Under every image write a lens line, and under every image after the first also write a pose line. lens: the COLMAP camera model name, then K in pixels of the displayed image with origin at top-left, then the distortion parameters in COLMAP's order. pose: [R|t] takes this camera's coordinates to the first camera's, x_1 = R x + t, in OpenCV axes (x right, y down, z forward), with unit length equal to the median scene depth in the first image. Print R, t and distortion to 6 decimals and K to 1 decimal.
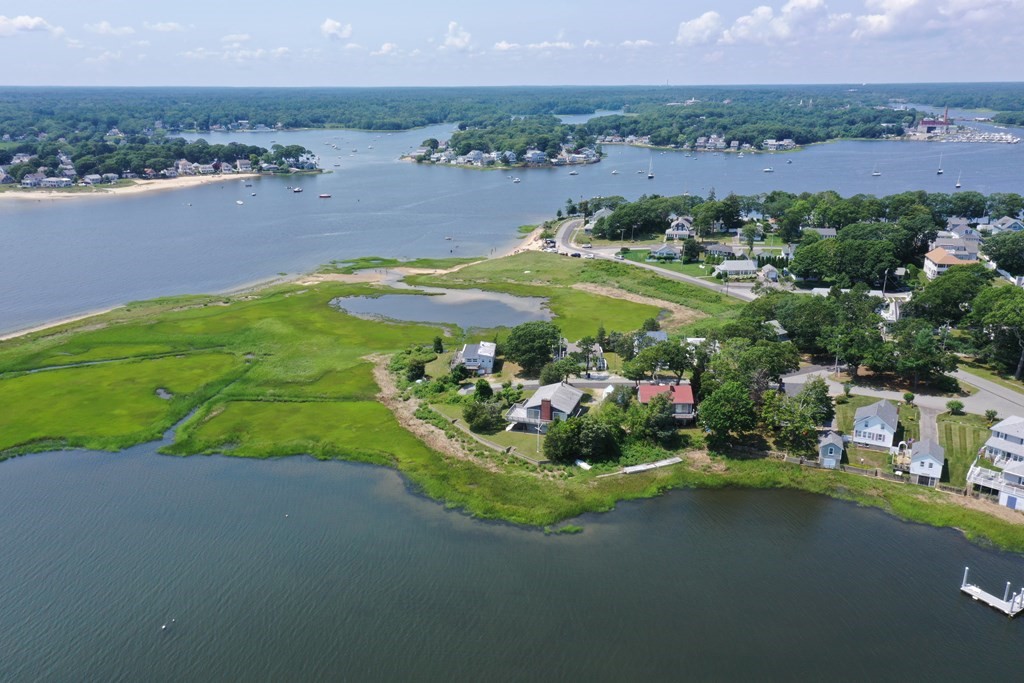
lens RADIAL K [[804.1, 0, 512.0], [0, 804.1, 341.5], [0, 0, 1]] dist [0.000848, 0.006376]
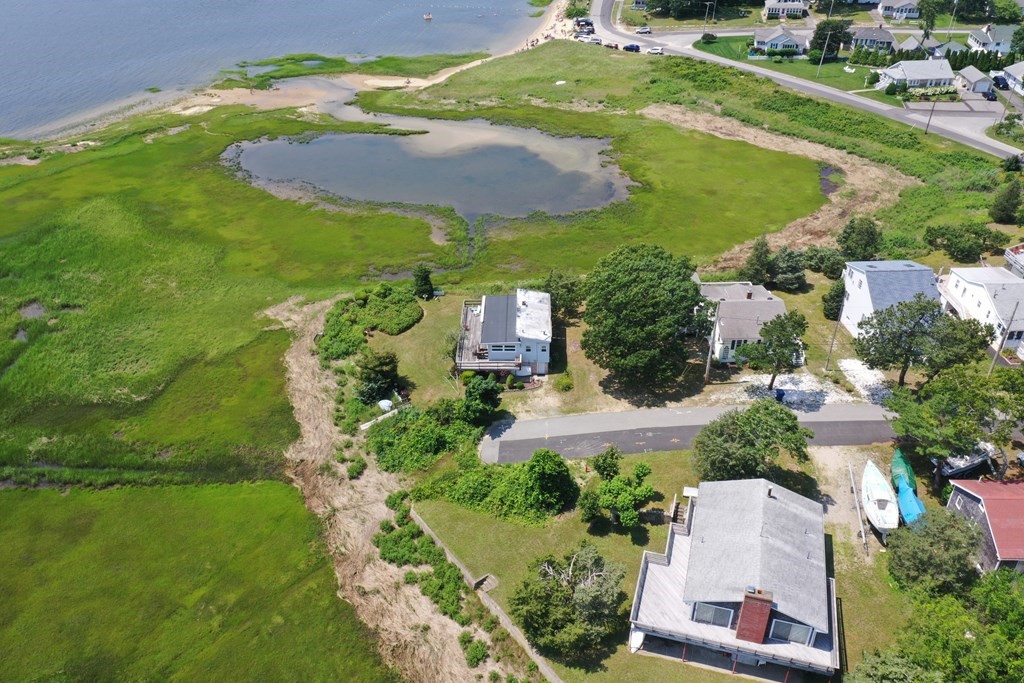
lens RADIAL K [[798.8, 0, 512.0], [0, 798.8, 341.5], [0, 0, 1]] dist [0.012872, 0.000901]
pose [[0.999555, -0.019641, 0.022440, -0.036832], [0.012737, 0.961568, 0.274271, -0.068190], [-0.026964, -0.273863, 0.961391, 0.388408]]
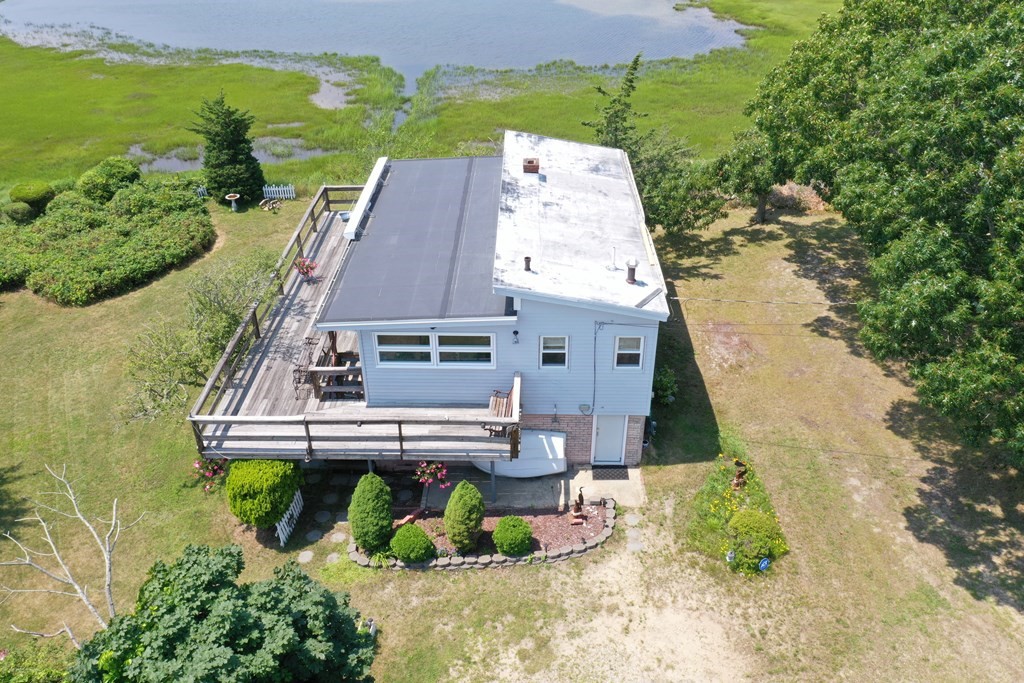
lens RADIAL K [[804.1, 0, 512.0], [0, 804.1, 341.5], [0, 0, 1]] dist [0.000848, 0.006376]
pose [[0.999615, -0.018315, 0.020856, -0.028605], [0.012241, 0.965268, 0.260974, -0.000779], [-0.024912, -0.260618, 0.965120, 0.614198]]
